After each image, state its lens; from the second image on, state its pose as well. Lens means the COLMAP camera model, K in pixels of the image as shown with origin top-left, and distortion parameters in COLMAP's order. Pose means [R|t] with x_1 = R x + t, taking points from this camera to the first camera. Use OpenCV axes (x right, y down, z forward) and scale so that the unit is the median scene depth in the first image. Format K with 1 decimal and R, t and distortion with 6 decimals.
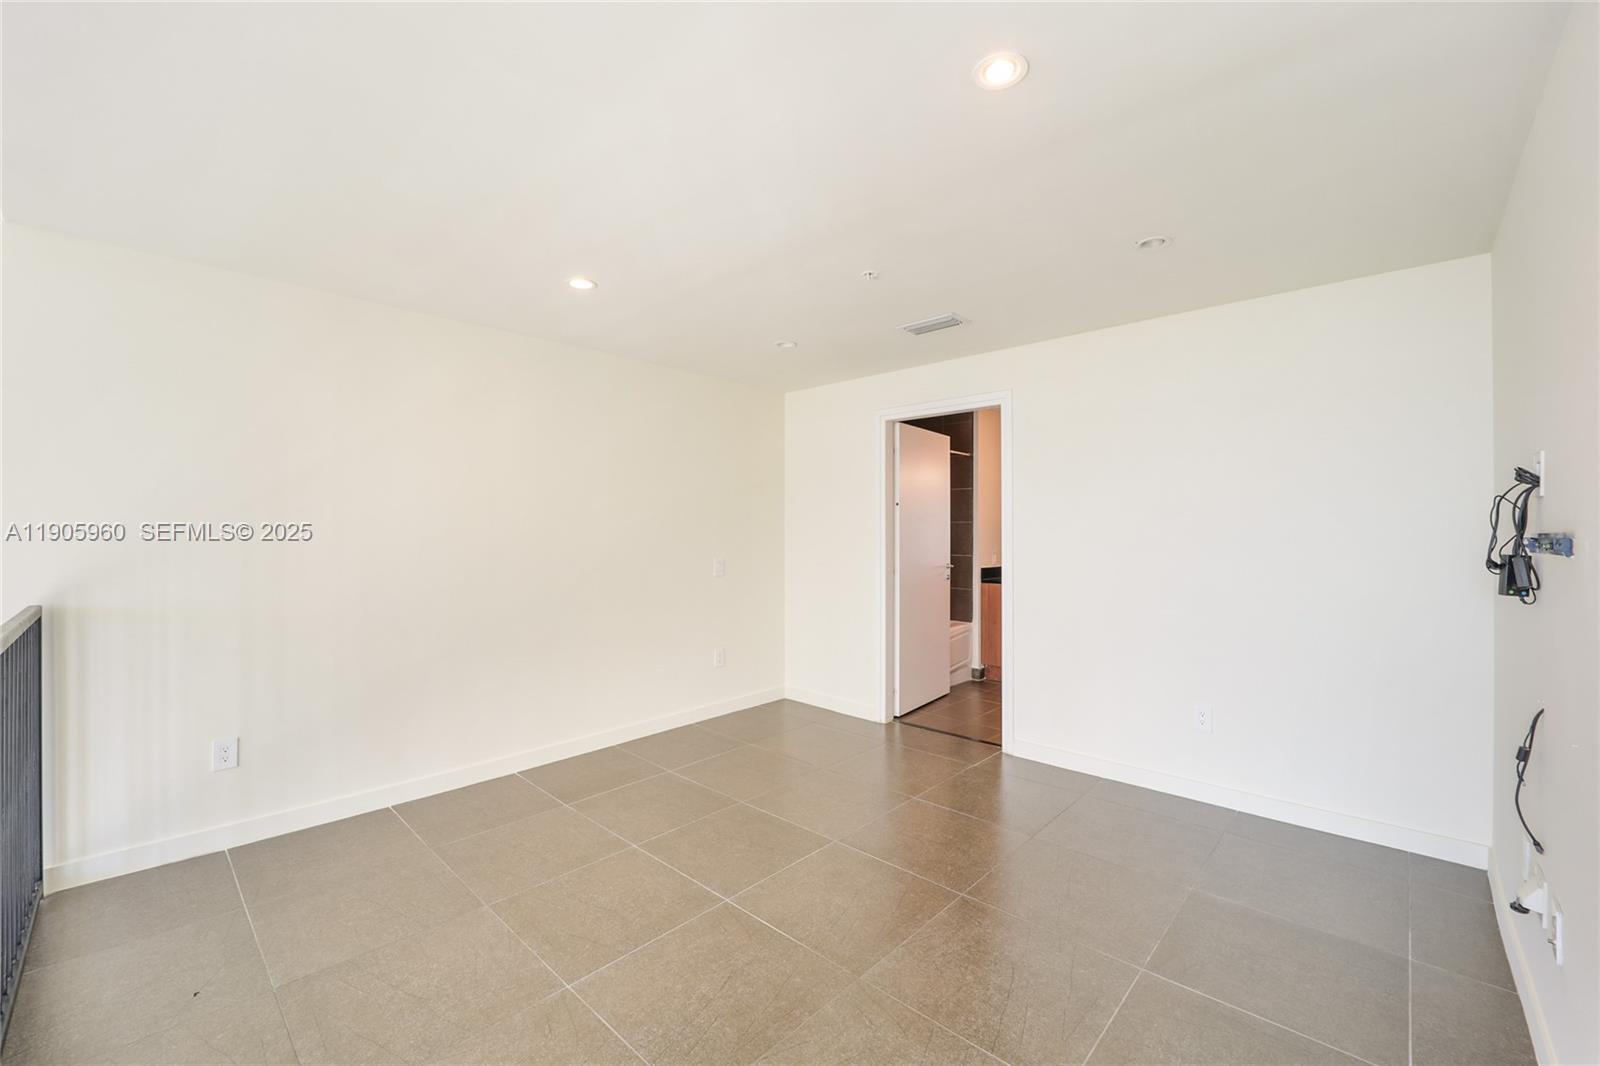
lens RADIAL K [[643.3, 0, 804.1], [0, 643.3, 534.3], [0, 0, 1]] dist [-0.000706, -0.000261]
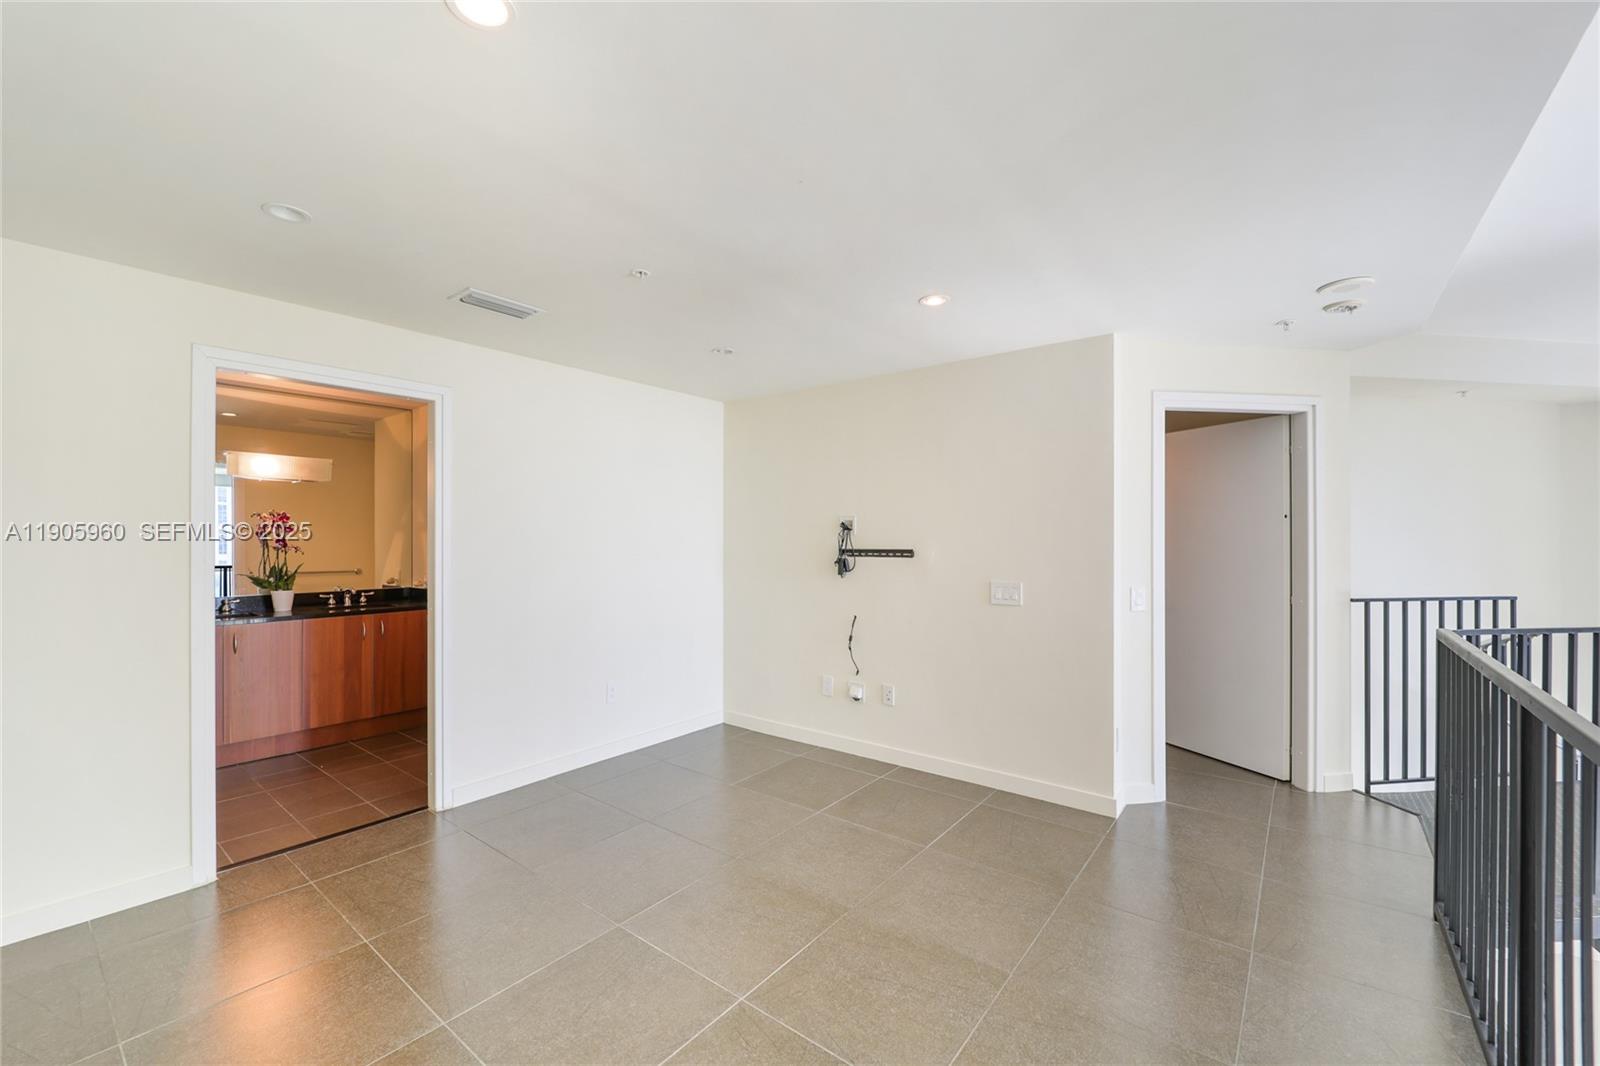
lens RADIAL K [[647.8, 0, 800.0], [0, 647.8, 533.0], [0, 0, 1]] dist [-0.009856, -0.000133]
pose [[-0.079665, 0.010397, 0.996767, -0.512050], [0.004871, 0.999938, -0.010041, -0.015000], [-0.996810, 0.004055, -0.079711, 0.523130]]
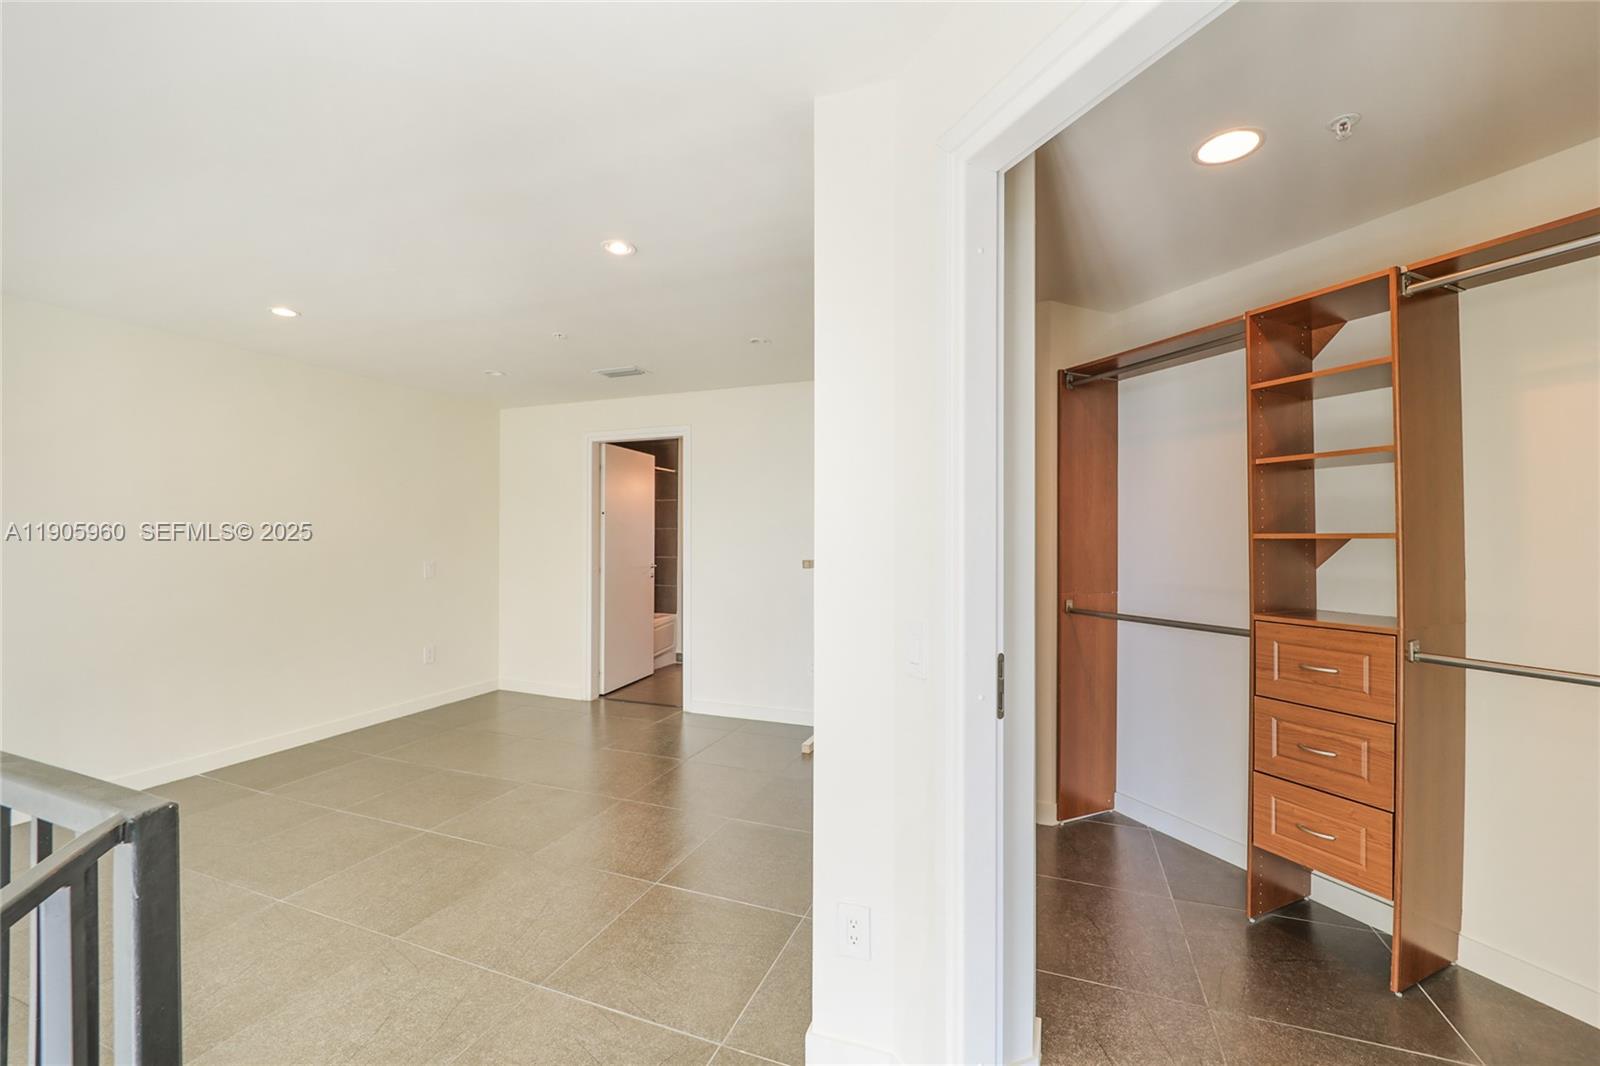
lens RADIAL K [[636.6, 0, 811.5], [0, 636.6, 534.8], [0, 0, 1]] dist [-0.025087, -0.000177]
pose [[0.922327, 0.002894, 0.386400, 0.050365], [0.000152, 0.999969, -0.007853, 0.001679], [-0.386411, 0.007302, 0.922298, -0.218891]]
